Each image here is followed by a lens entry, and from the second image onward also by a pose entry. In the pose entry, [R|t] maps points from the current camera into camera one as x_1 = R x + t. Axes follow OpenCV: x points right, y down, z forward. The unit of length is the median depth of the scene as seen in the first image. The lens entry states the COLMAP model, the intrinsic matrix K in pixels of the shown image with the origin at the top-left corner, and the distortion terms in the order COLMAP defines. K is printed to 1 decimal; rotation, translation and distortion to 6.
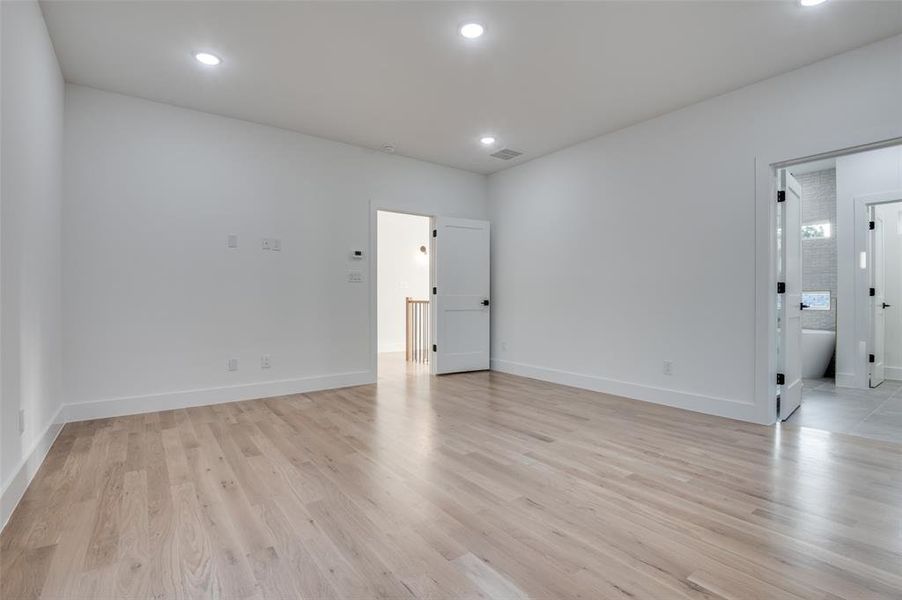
lens RADIAL K [[419.0, 0, 450.8], [0, 419.0, 298.6], [0, 0, 1]] dist [-0.020729, -0.001300]
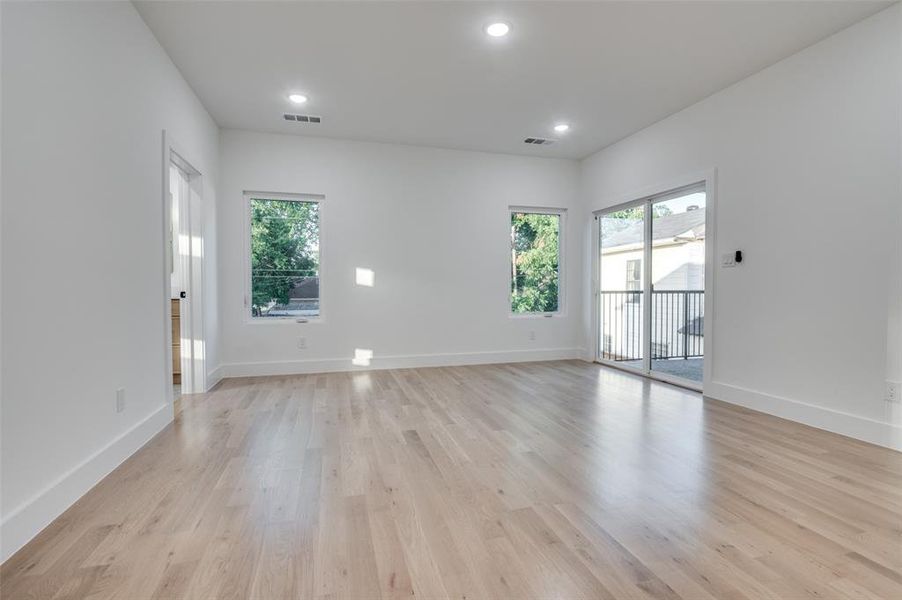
lens RADIAL K [[419.0, 0, 451.7], [0, 419.0, 299.0], [0, 0, 1]] dist [-0.020729, -0.001300]
pose [[-0.938378, -0.009901, 0.345470, -0.217166], [-0.001304, 0.999684, 0.025108, 0.003321], [-0.345609, 0.023110, -0.938094, 2.132791]]
